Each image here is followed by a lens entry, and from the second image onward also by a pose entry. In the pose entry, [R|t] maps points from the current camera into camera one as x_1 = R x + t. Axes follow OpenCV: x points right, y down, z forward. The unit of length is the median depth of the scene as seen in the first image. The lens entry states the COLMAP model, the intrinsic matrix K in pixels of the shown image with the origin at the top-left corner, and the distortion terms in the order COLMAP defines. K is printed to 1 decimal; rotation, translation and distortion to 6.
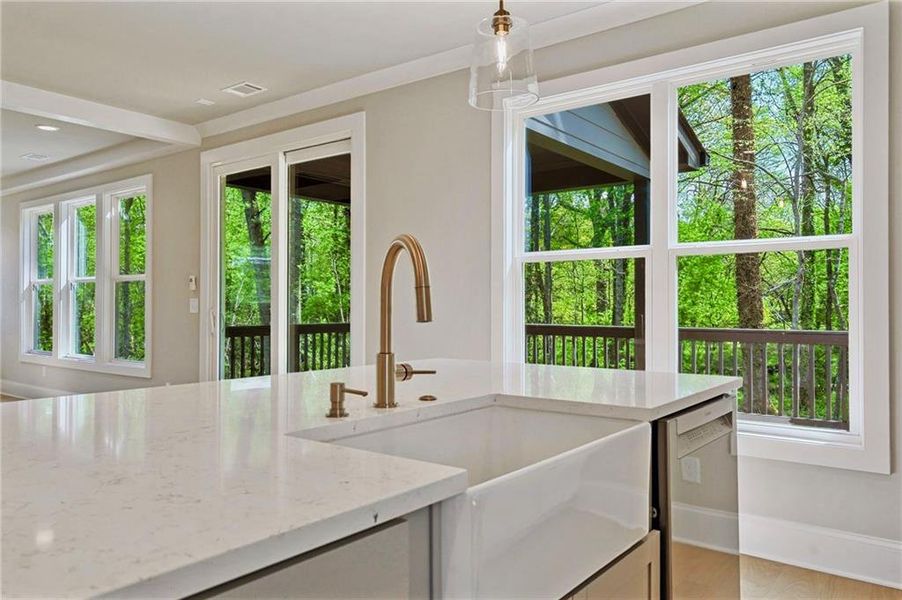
lens RADIAL K [[659.7, 0, 451.0], [0, 659.7, 300.0], [0, 0, 1]] dist [0.008808, 0.002668]
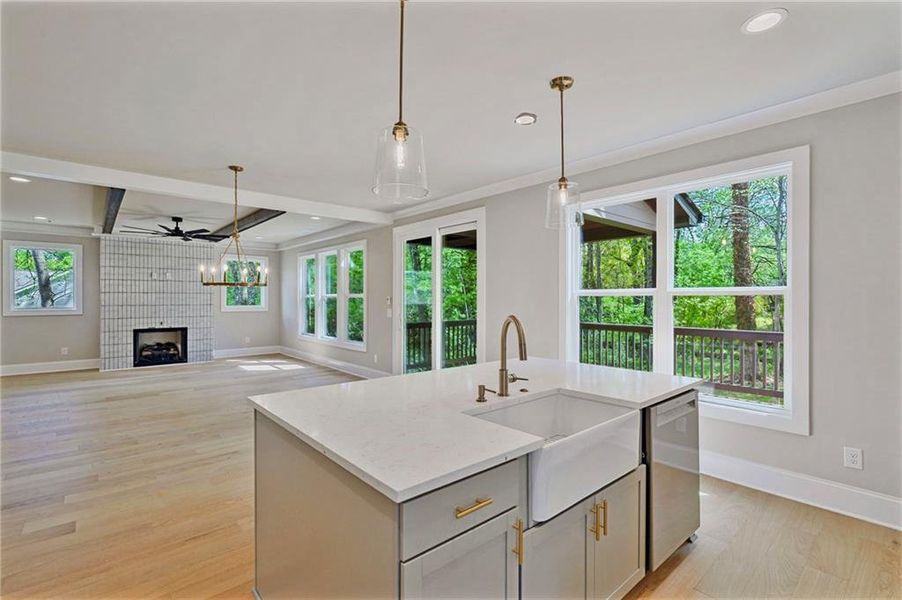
lens RADIAL K [[414.5, 0, 451.0], [0, 414.5, 300.0], [0, 0, 1]] dist [-0.004644, 0.000668]
pose [[0.980330, -0.000070, -0.197364, -0.002263], [0.002348, 0.999933, 0.011310, -0.082681], [0.197350, -0.011551, 0.980265, -0.163631]]
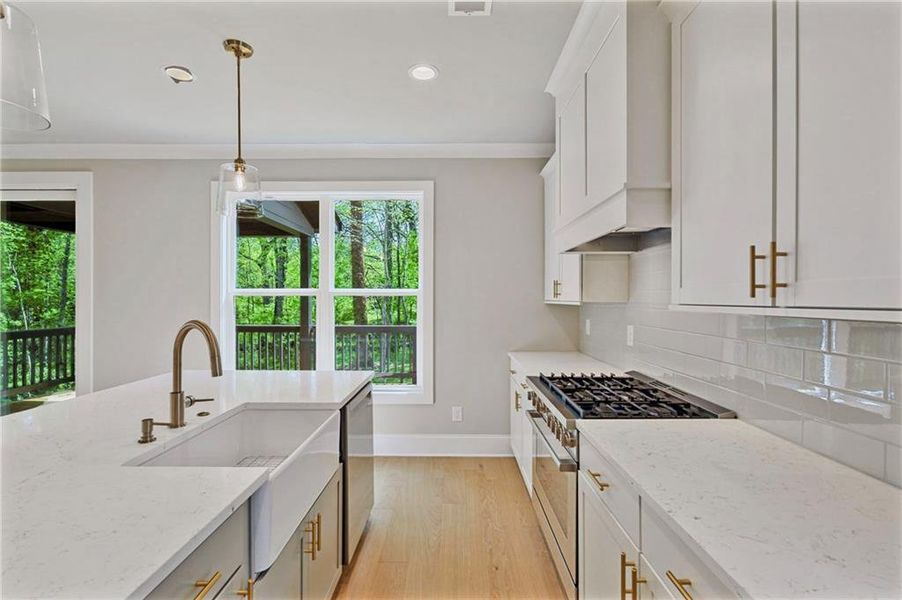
lens RADIAL K [[414.5, 0, 451.0], [0, 414.5, 300.0], [0, 0, 1]] dist [-0.004644, 0.000668]
pose [[0.798787, -0.001332, 0.601612, -0.092269], [-0.005709, 0.999936, 0.009794, -0.081926], [-0.601587, -0.011258, 0.798728, -0.092493]]
